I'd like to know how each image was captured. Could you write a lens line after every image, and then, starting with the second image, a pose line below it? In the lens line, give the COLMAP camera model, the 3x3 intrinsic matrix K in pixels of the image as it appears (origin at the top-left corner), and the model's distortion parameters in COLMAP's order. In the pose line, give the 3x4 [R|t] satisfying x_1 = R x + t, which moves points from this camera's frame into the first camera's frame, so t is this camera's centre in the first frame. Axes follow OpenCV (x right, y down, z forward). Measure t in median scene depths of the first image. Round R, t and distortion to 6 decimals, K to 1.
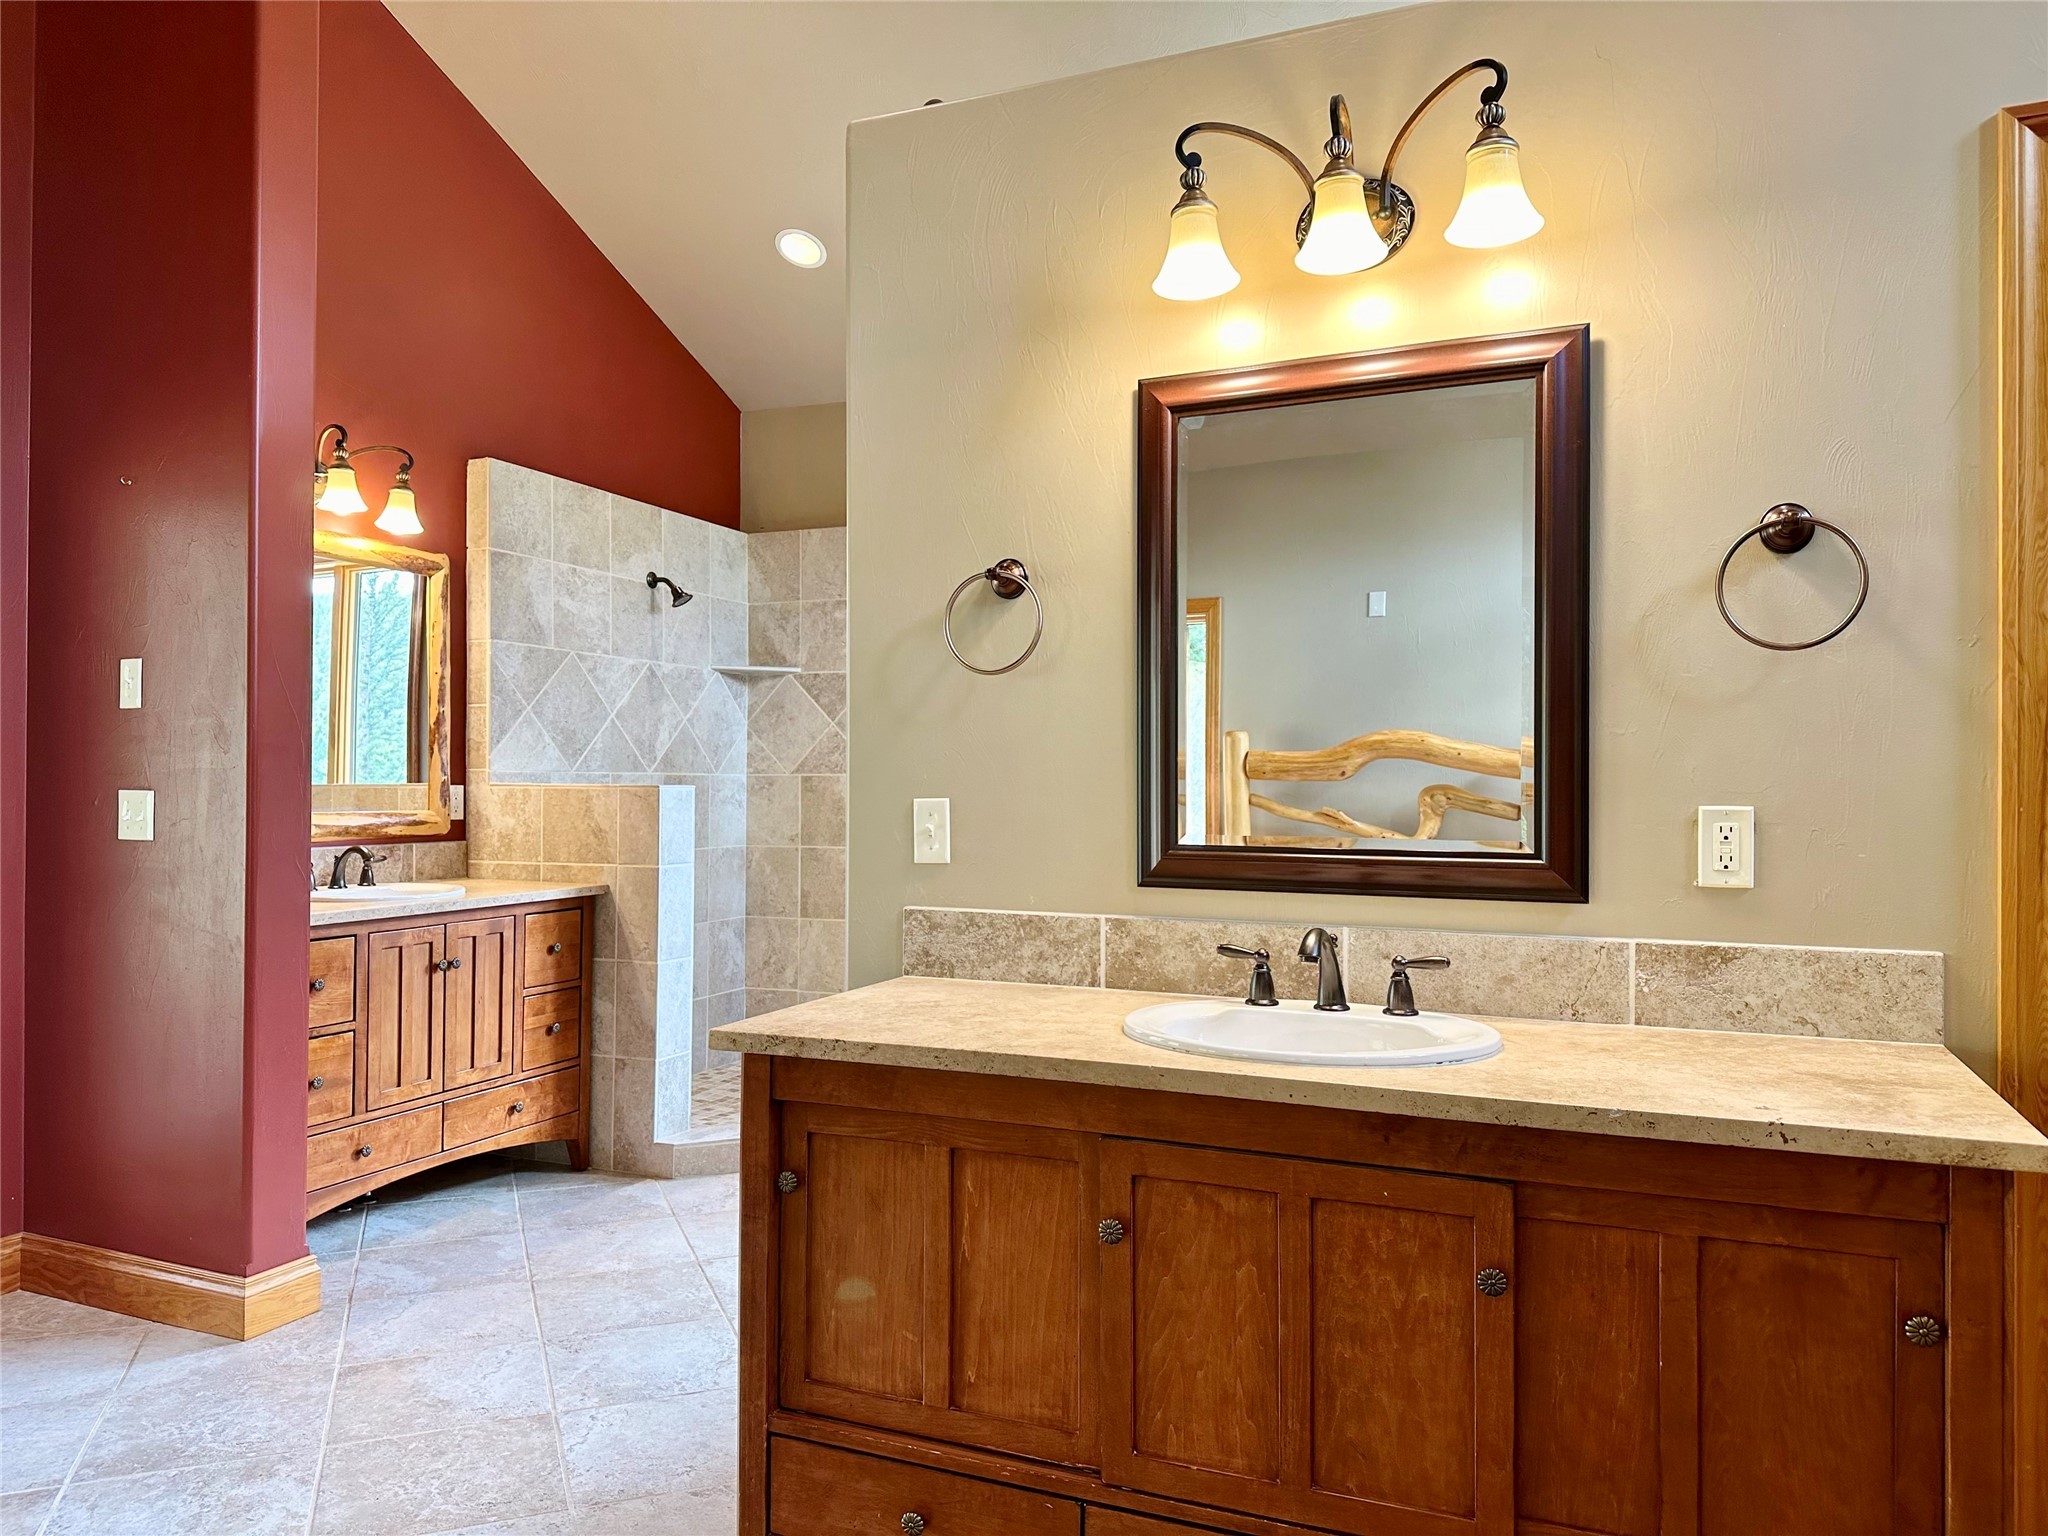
lens RADIAL K [[1418.8, 0, 1025.5], [0, 1418.8, 774.0], [0, 0, 1]] dist [0.184175, -0.330201]
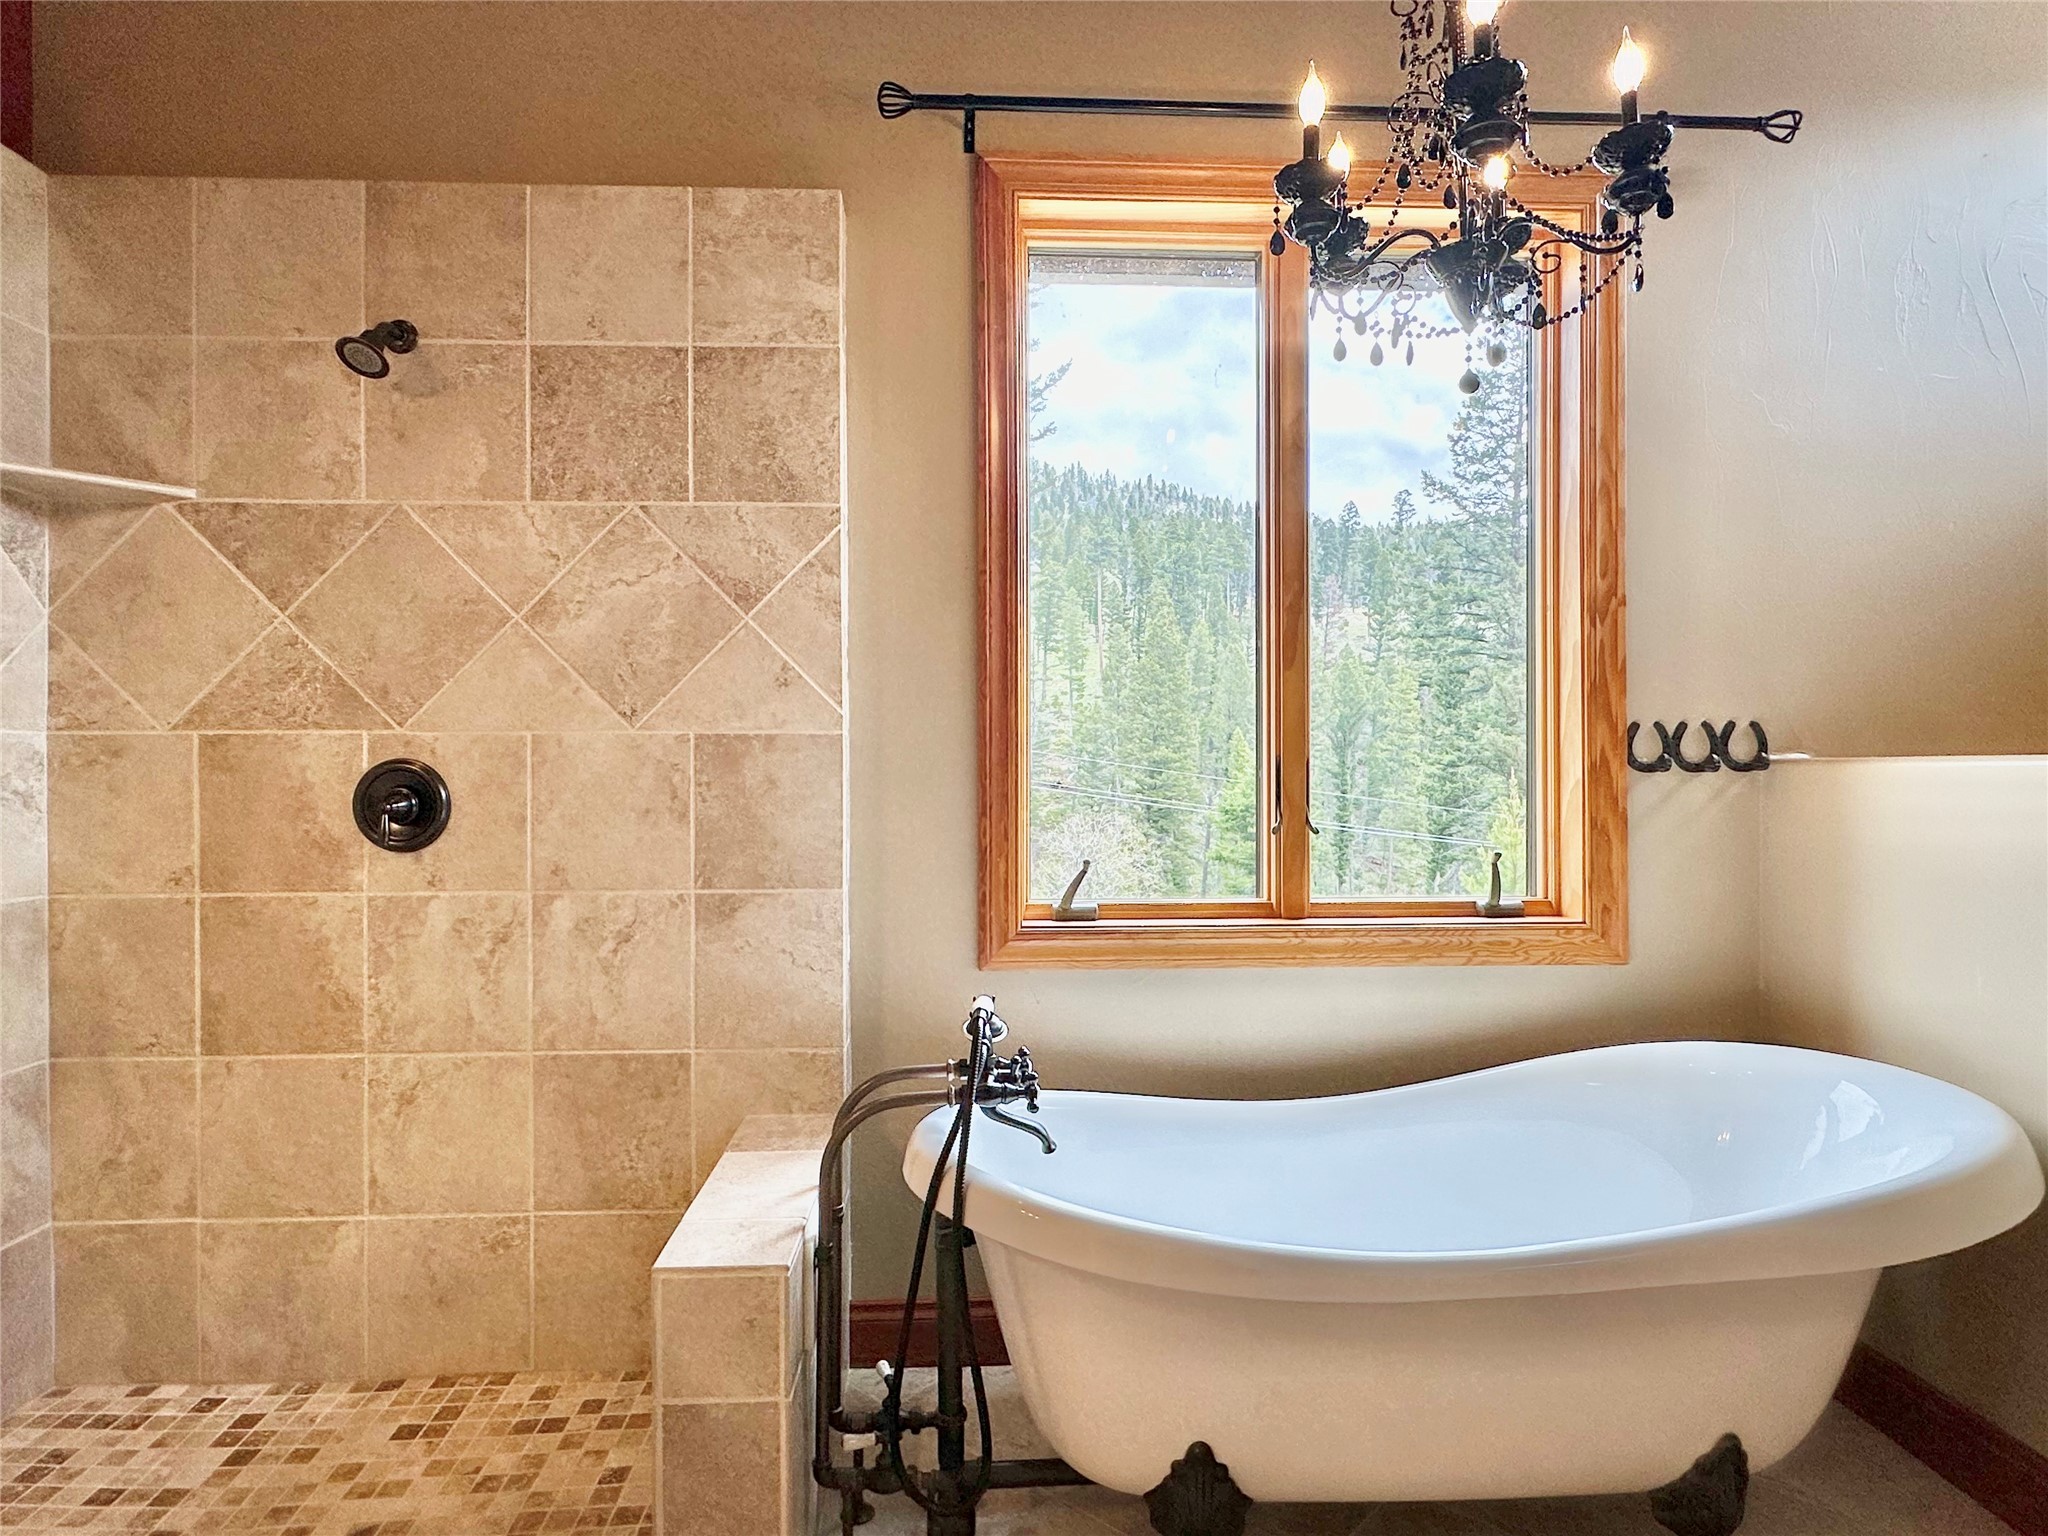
lens RADIAL K [[1157.1, 0, 1021.4], [0, 1157.1, 778.6], [0, 0, 1]] dist [-0.001376, 0.000718]
pose [[0.900015, -0.007850, 0.435789, -0.105956], [0.002668, 0.999918, 0.012502, 0.013922], [-0.435851, -0.010089, 0.899962, 0.711526]]
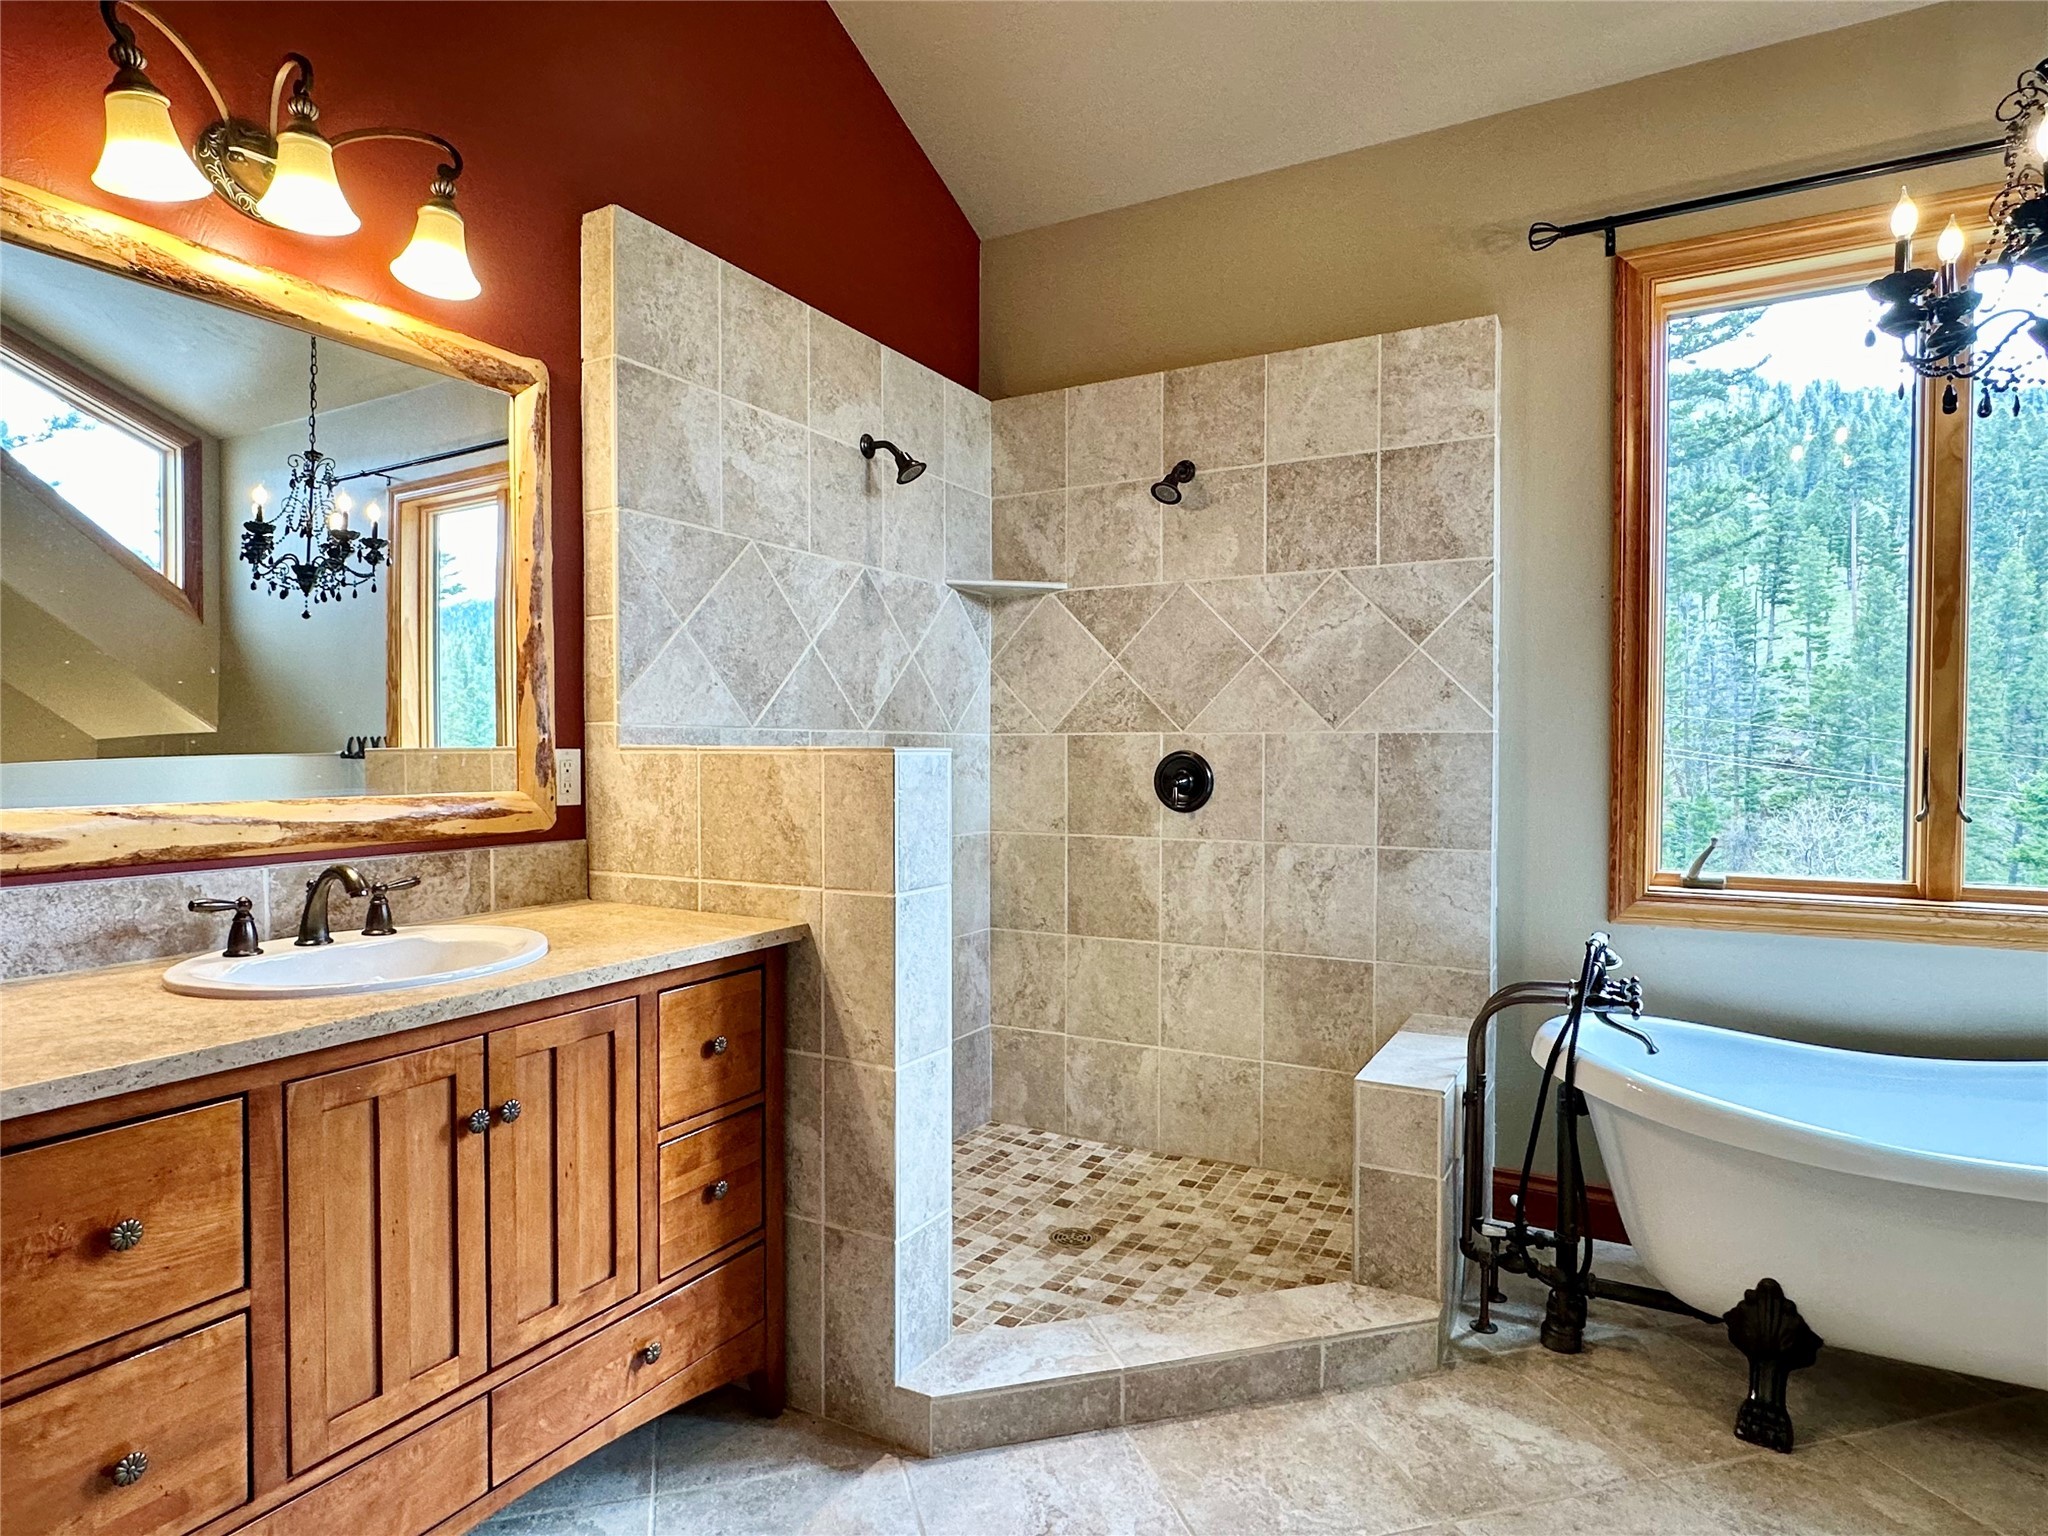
lens RADIAL K [[1157.1, 0, 1021.4], [0, 1157.1, 778.6], [0, 0, 1]] dist [-0.001376, 0.000718]
pose [[0.994691, -0.000558, -0.102902, -0.151777], [0.003850, 0.999487, 0.031793, 0.005522], [0.102832, -0.032021, 0.994183, 0.530840]]
